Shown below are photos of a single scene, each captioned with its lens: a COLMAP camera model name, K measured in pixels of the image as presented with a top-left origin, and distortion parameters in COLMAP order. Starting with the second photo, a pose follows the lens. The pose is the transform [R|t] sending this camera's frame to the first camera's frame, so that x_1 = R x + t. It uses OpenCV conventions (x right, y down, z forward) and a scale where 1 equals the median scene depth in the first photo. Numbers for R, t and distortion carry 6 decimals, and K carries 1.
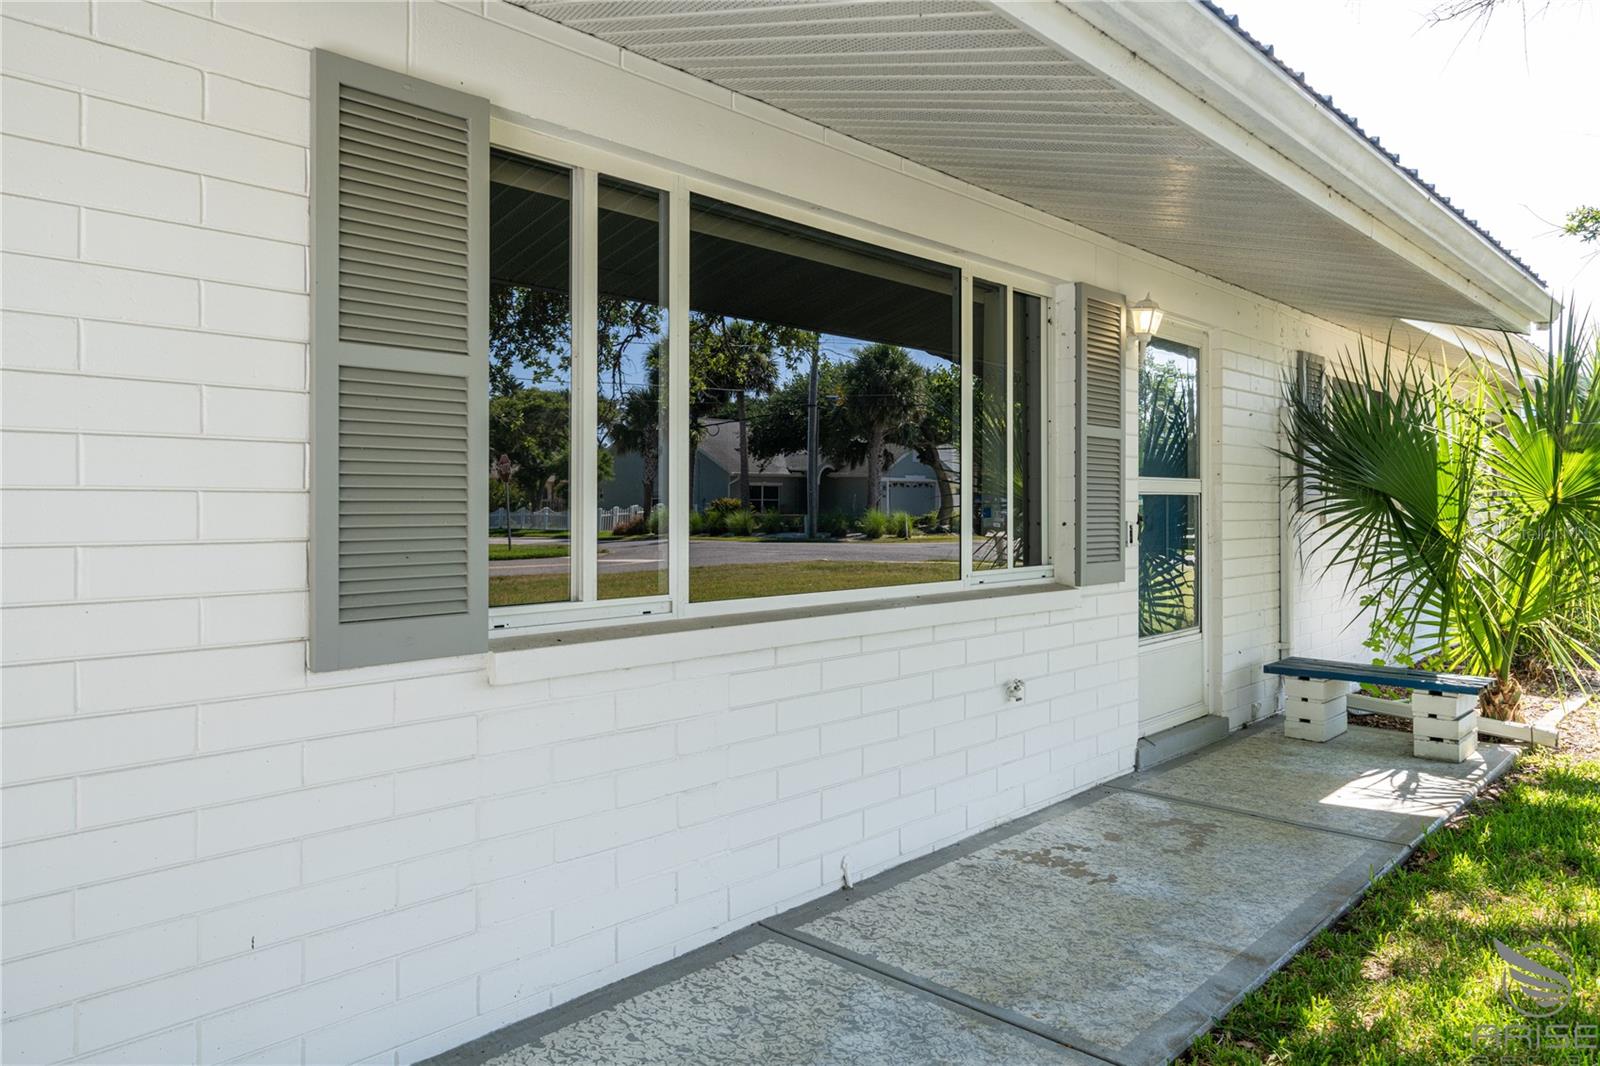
lens RADIAL K [[1102.2, 0, 804.2], [0, 1102.2, 515.4], [0, 0, 1]] dist [-0.004428, -0.001689]
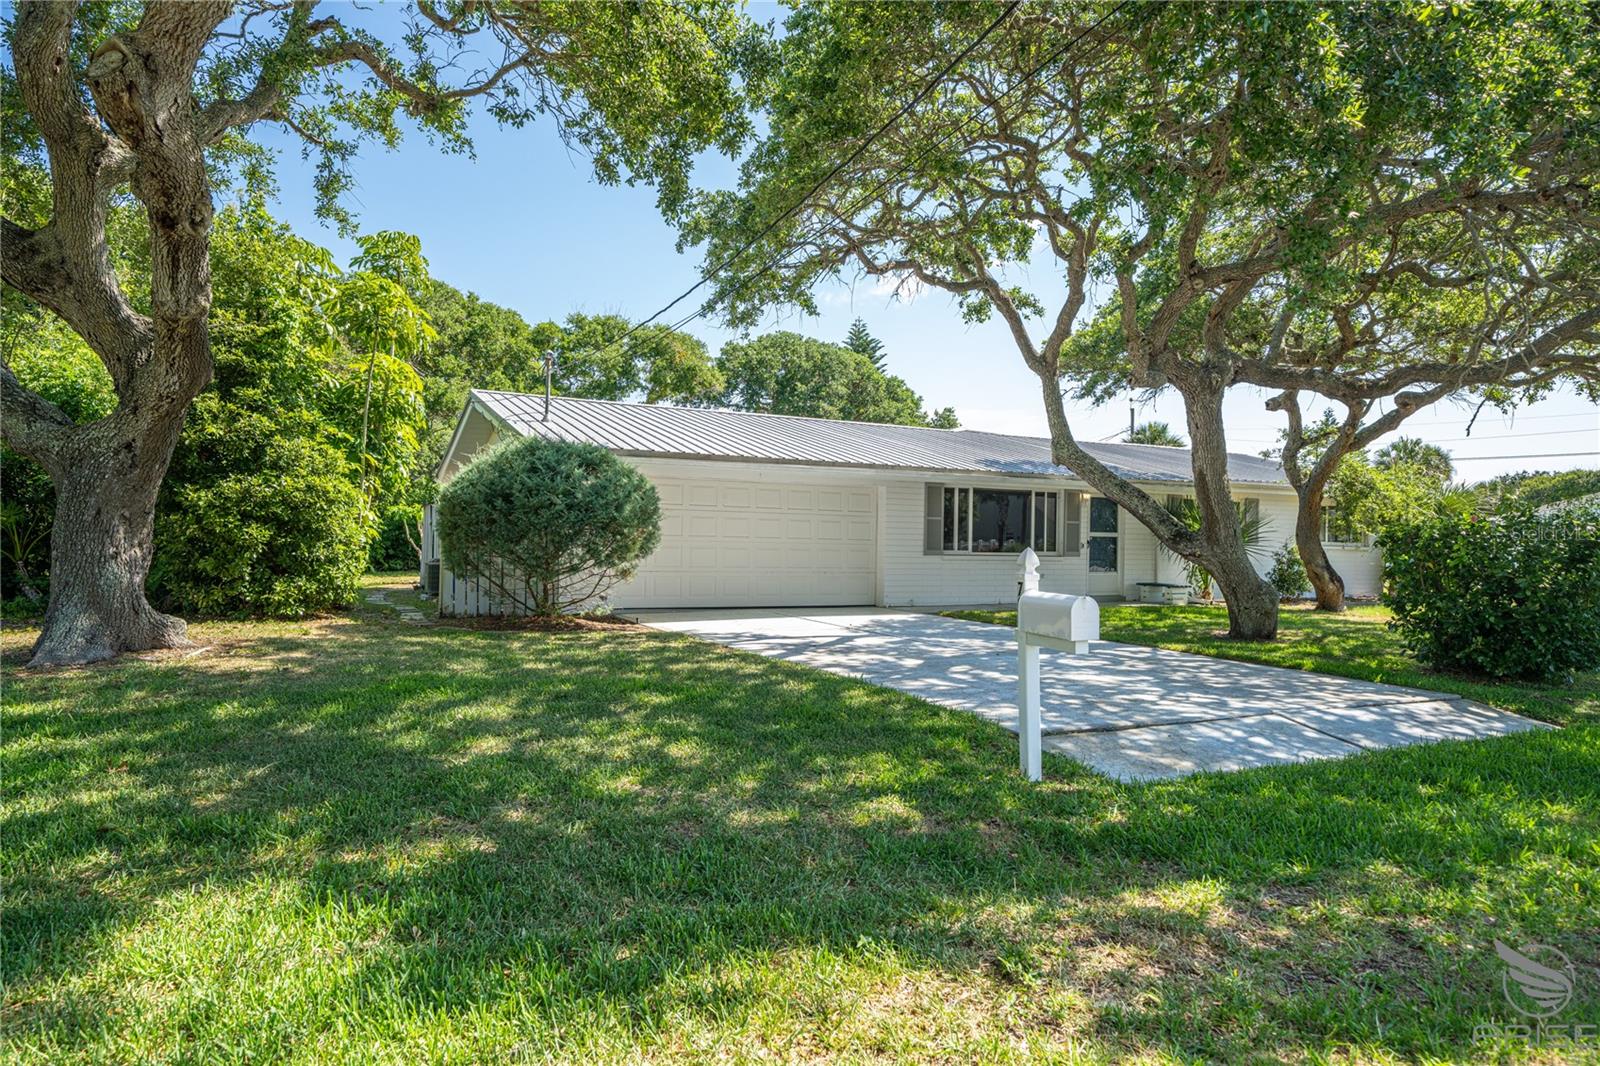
lens RADIAL K [[963.8, 0, 800.0], [0, 963.8, 533.0], [0, 0, 1]] dist [0.022162, 0.000851]
pose [[0.938477, 0.016349, -0.344954, 0.894557], [-0.021311, 0.999717, -0.010598, 0.050214], [0.344683, 0.017298, 0.938560, -4.625204]]
